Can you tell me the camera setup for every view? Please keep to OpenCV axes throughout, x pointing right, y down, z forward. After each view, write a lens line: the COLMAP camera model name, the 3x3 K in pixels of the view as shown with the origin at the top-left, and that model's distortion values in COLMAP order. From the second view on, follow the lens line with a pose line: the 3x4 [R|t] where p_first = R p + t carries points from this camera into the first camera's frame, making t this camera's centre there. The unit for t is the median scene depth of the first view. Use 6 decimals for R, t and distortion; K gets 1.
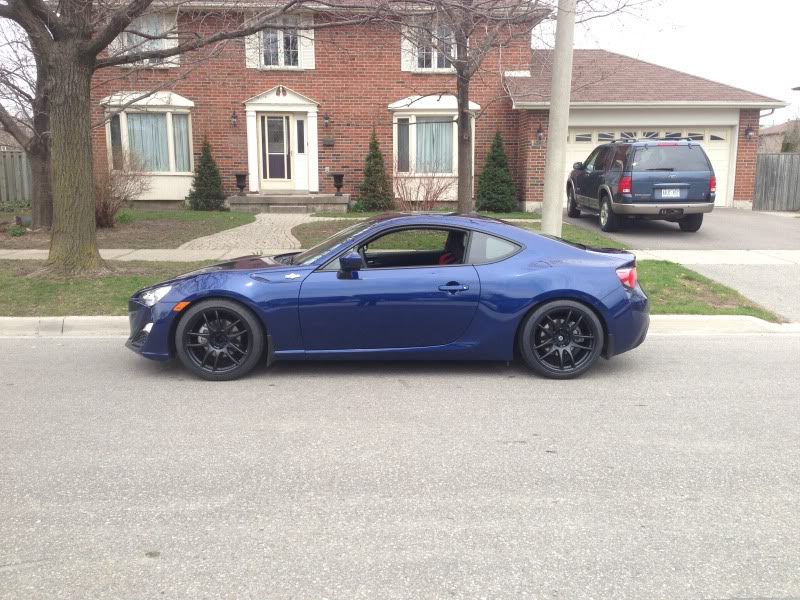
lens RADIAL K [[727.0, 0, 400.0], [0, 727.0, 300.0], [0, 0, 1]] dist [0.148497, -0.228843]
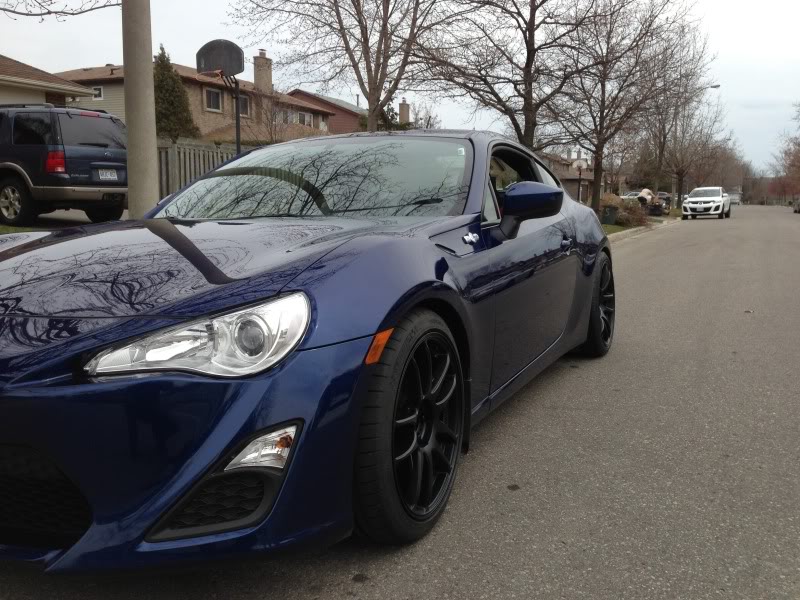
lens RADIAL K [[727.0, 0, 400.0], [0, 727.0, 300.0], [0, 0, 1]] dist [0.148497, -0.228843]
pose [[0.450862, -0.122586, 0.884136, -0.234171], [0.144826, 0.987446, 0.063057, -0.011863], [-0.880766, 0.099616, 0.462956, 0.346582]]
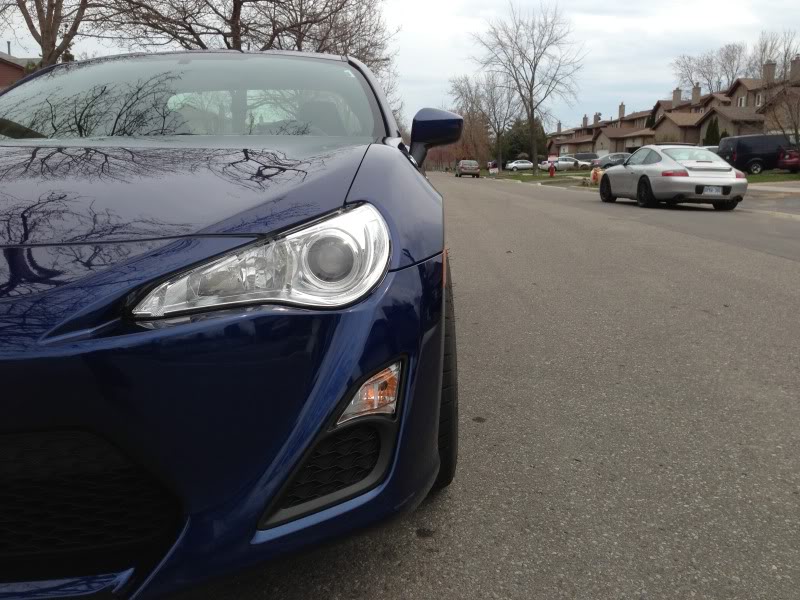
lens RADIAL K [[727.0, 0, 400.0], [0, 727.0, 300.0], [0, 0, 1]] dist [0.148497, -0.228843]
pose [[0.054555, -0.183581, 0.981490, -0.233511], [0.166069, 0.970931, 0.172376, -0.011508], [-0.984604, 0.153591, 0.083456, 0.408510]]
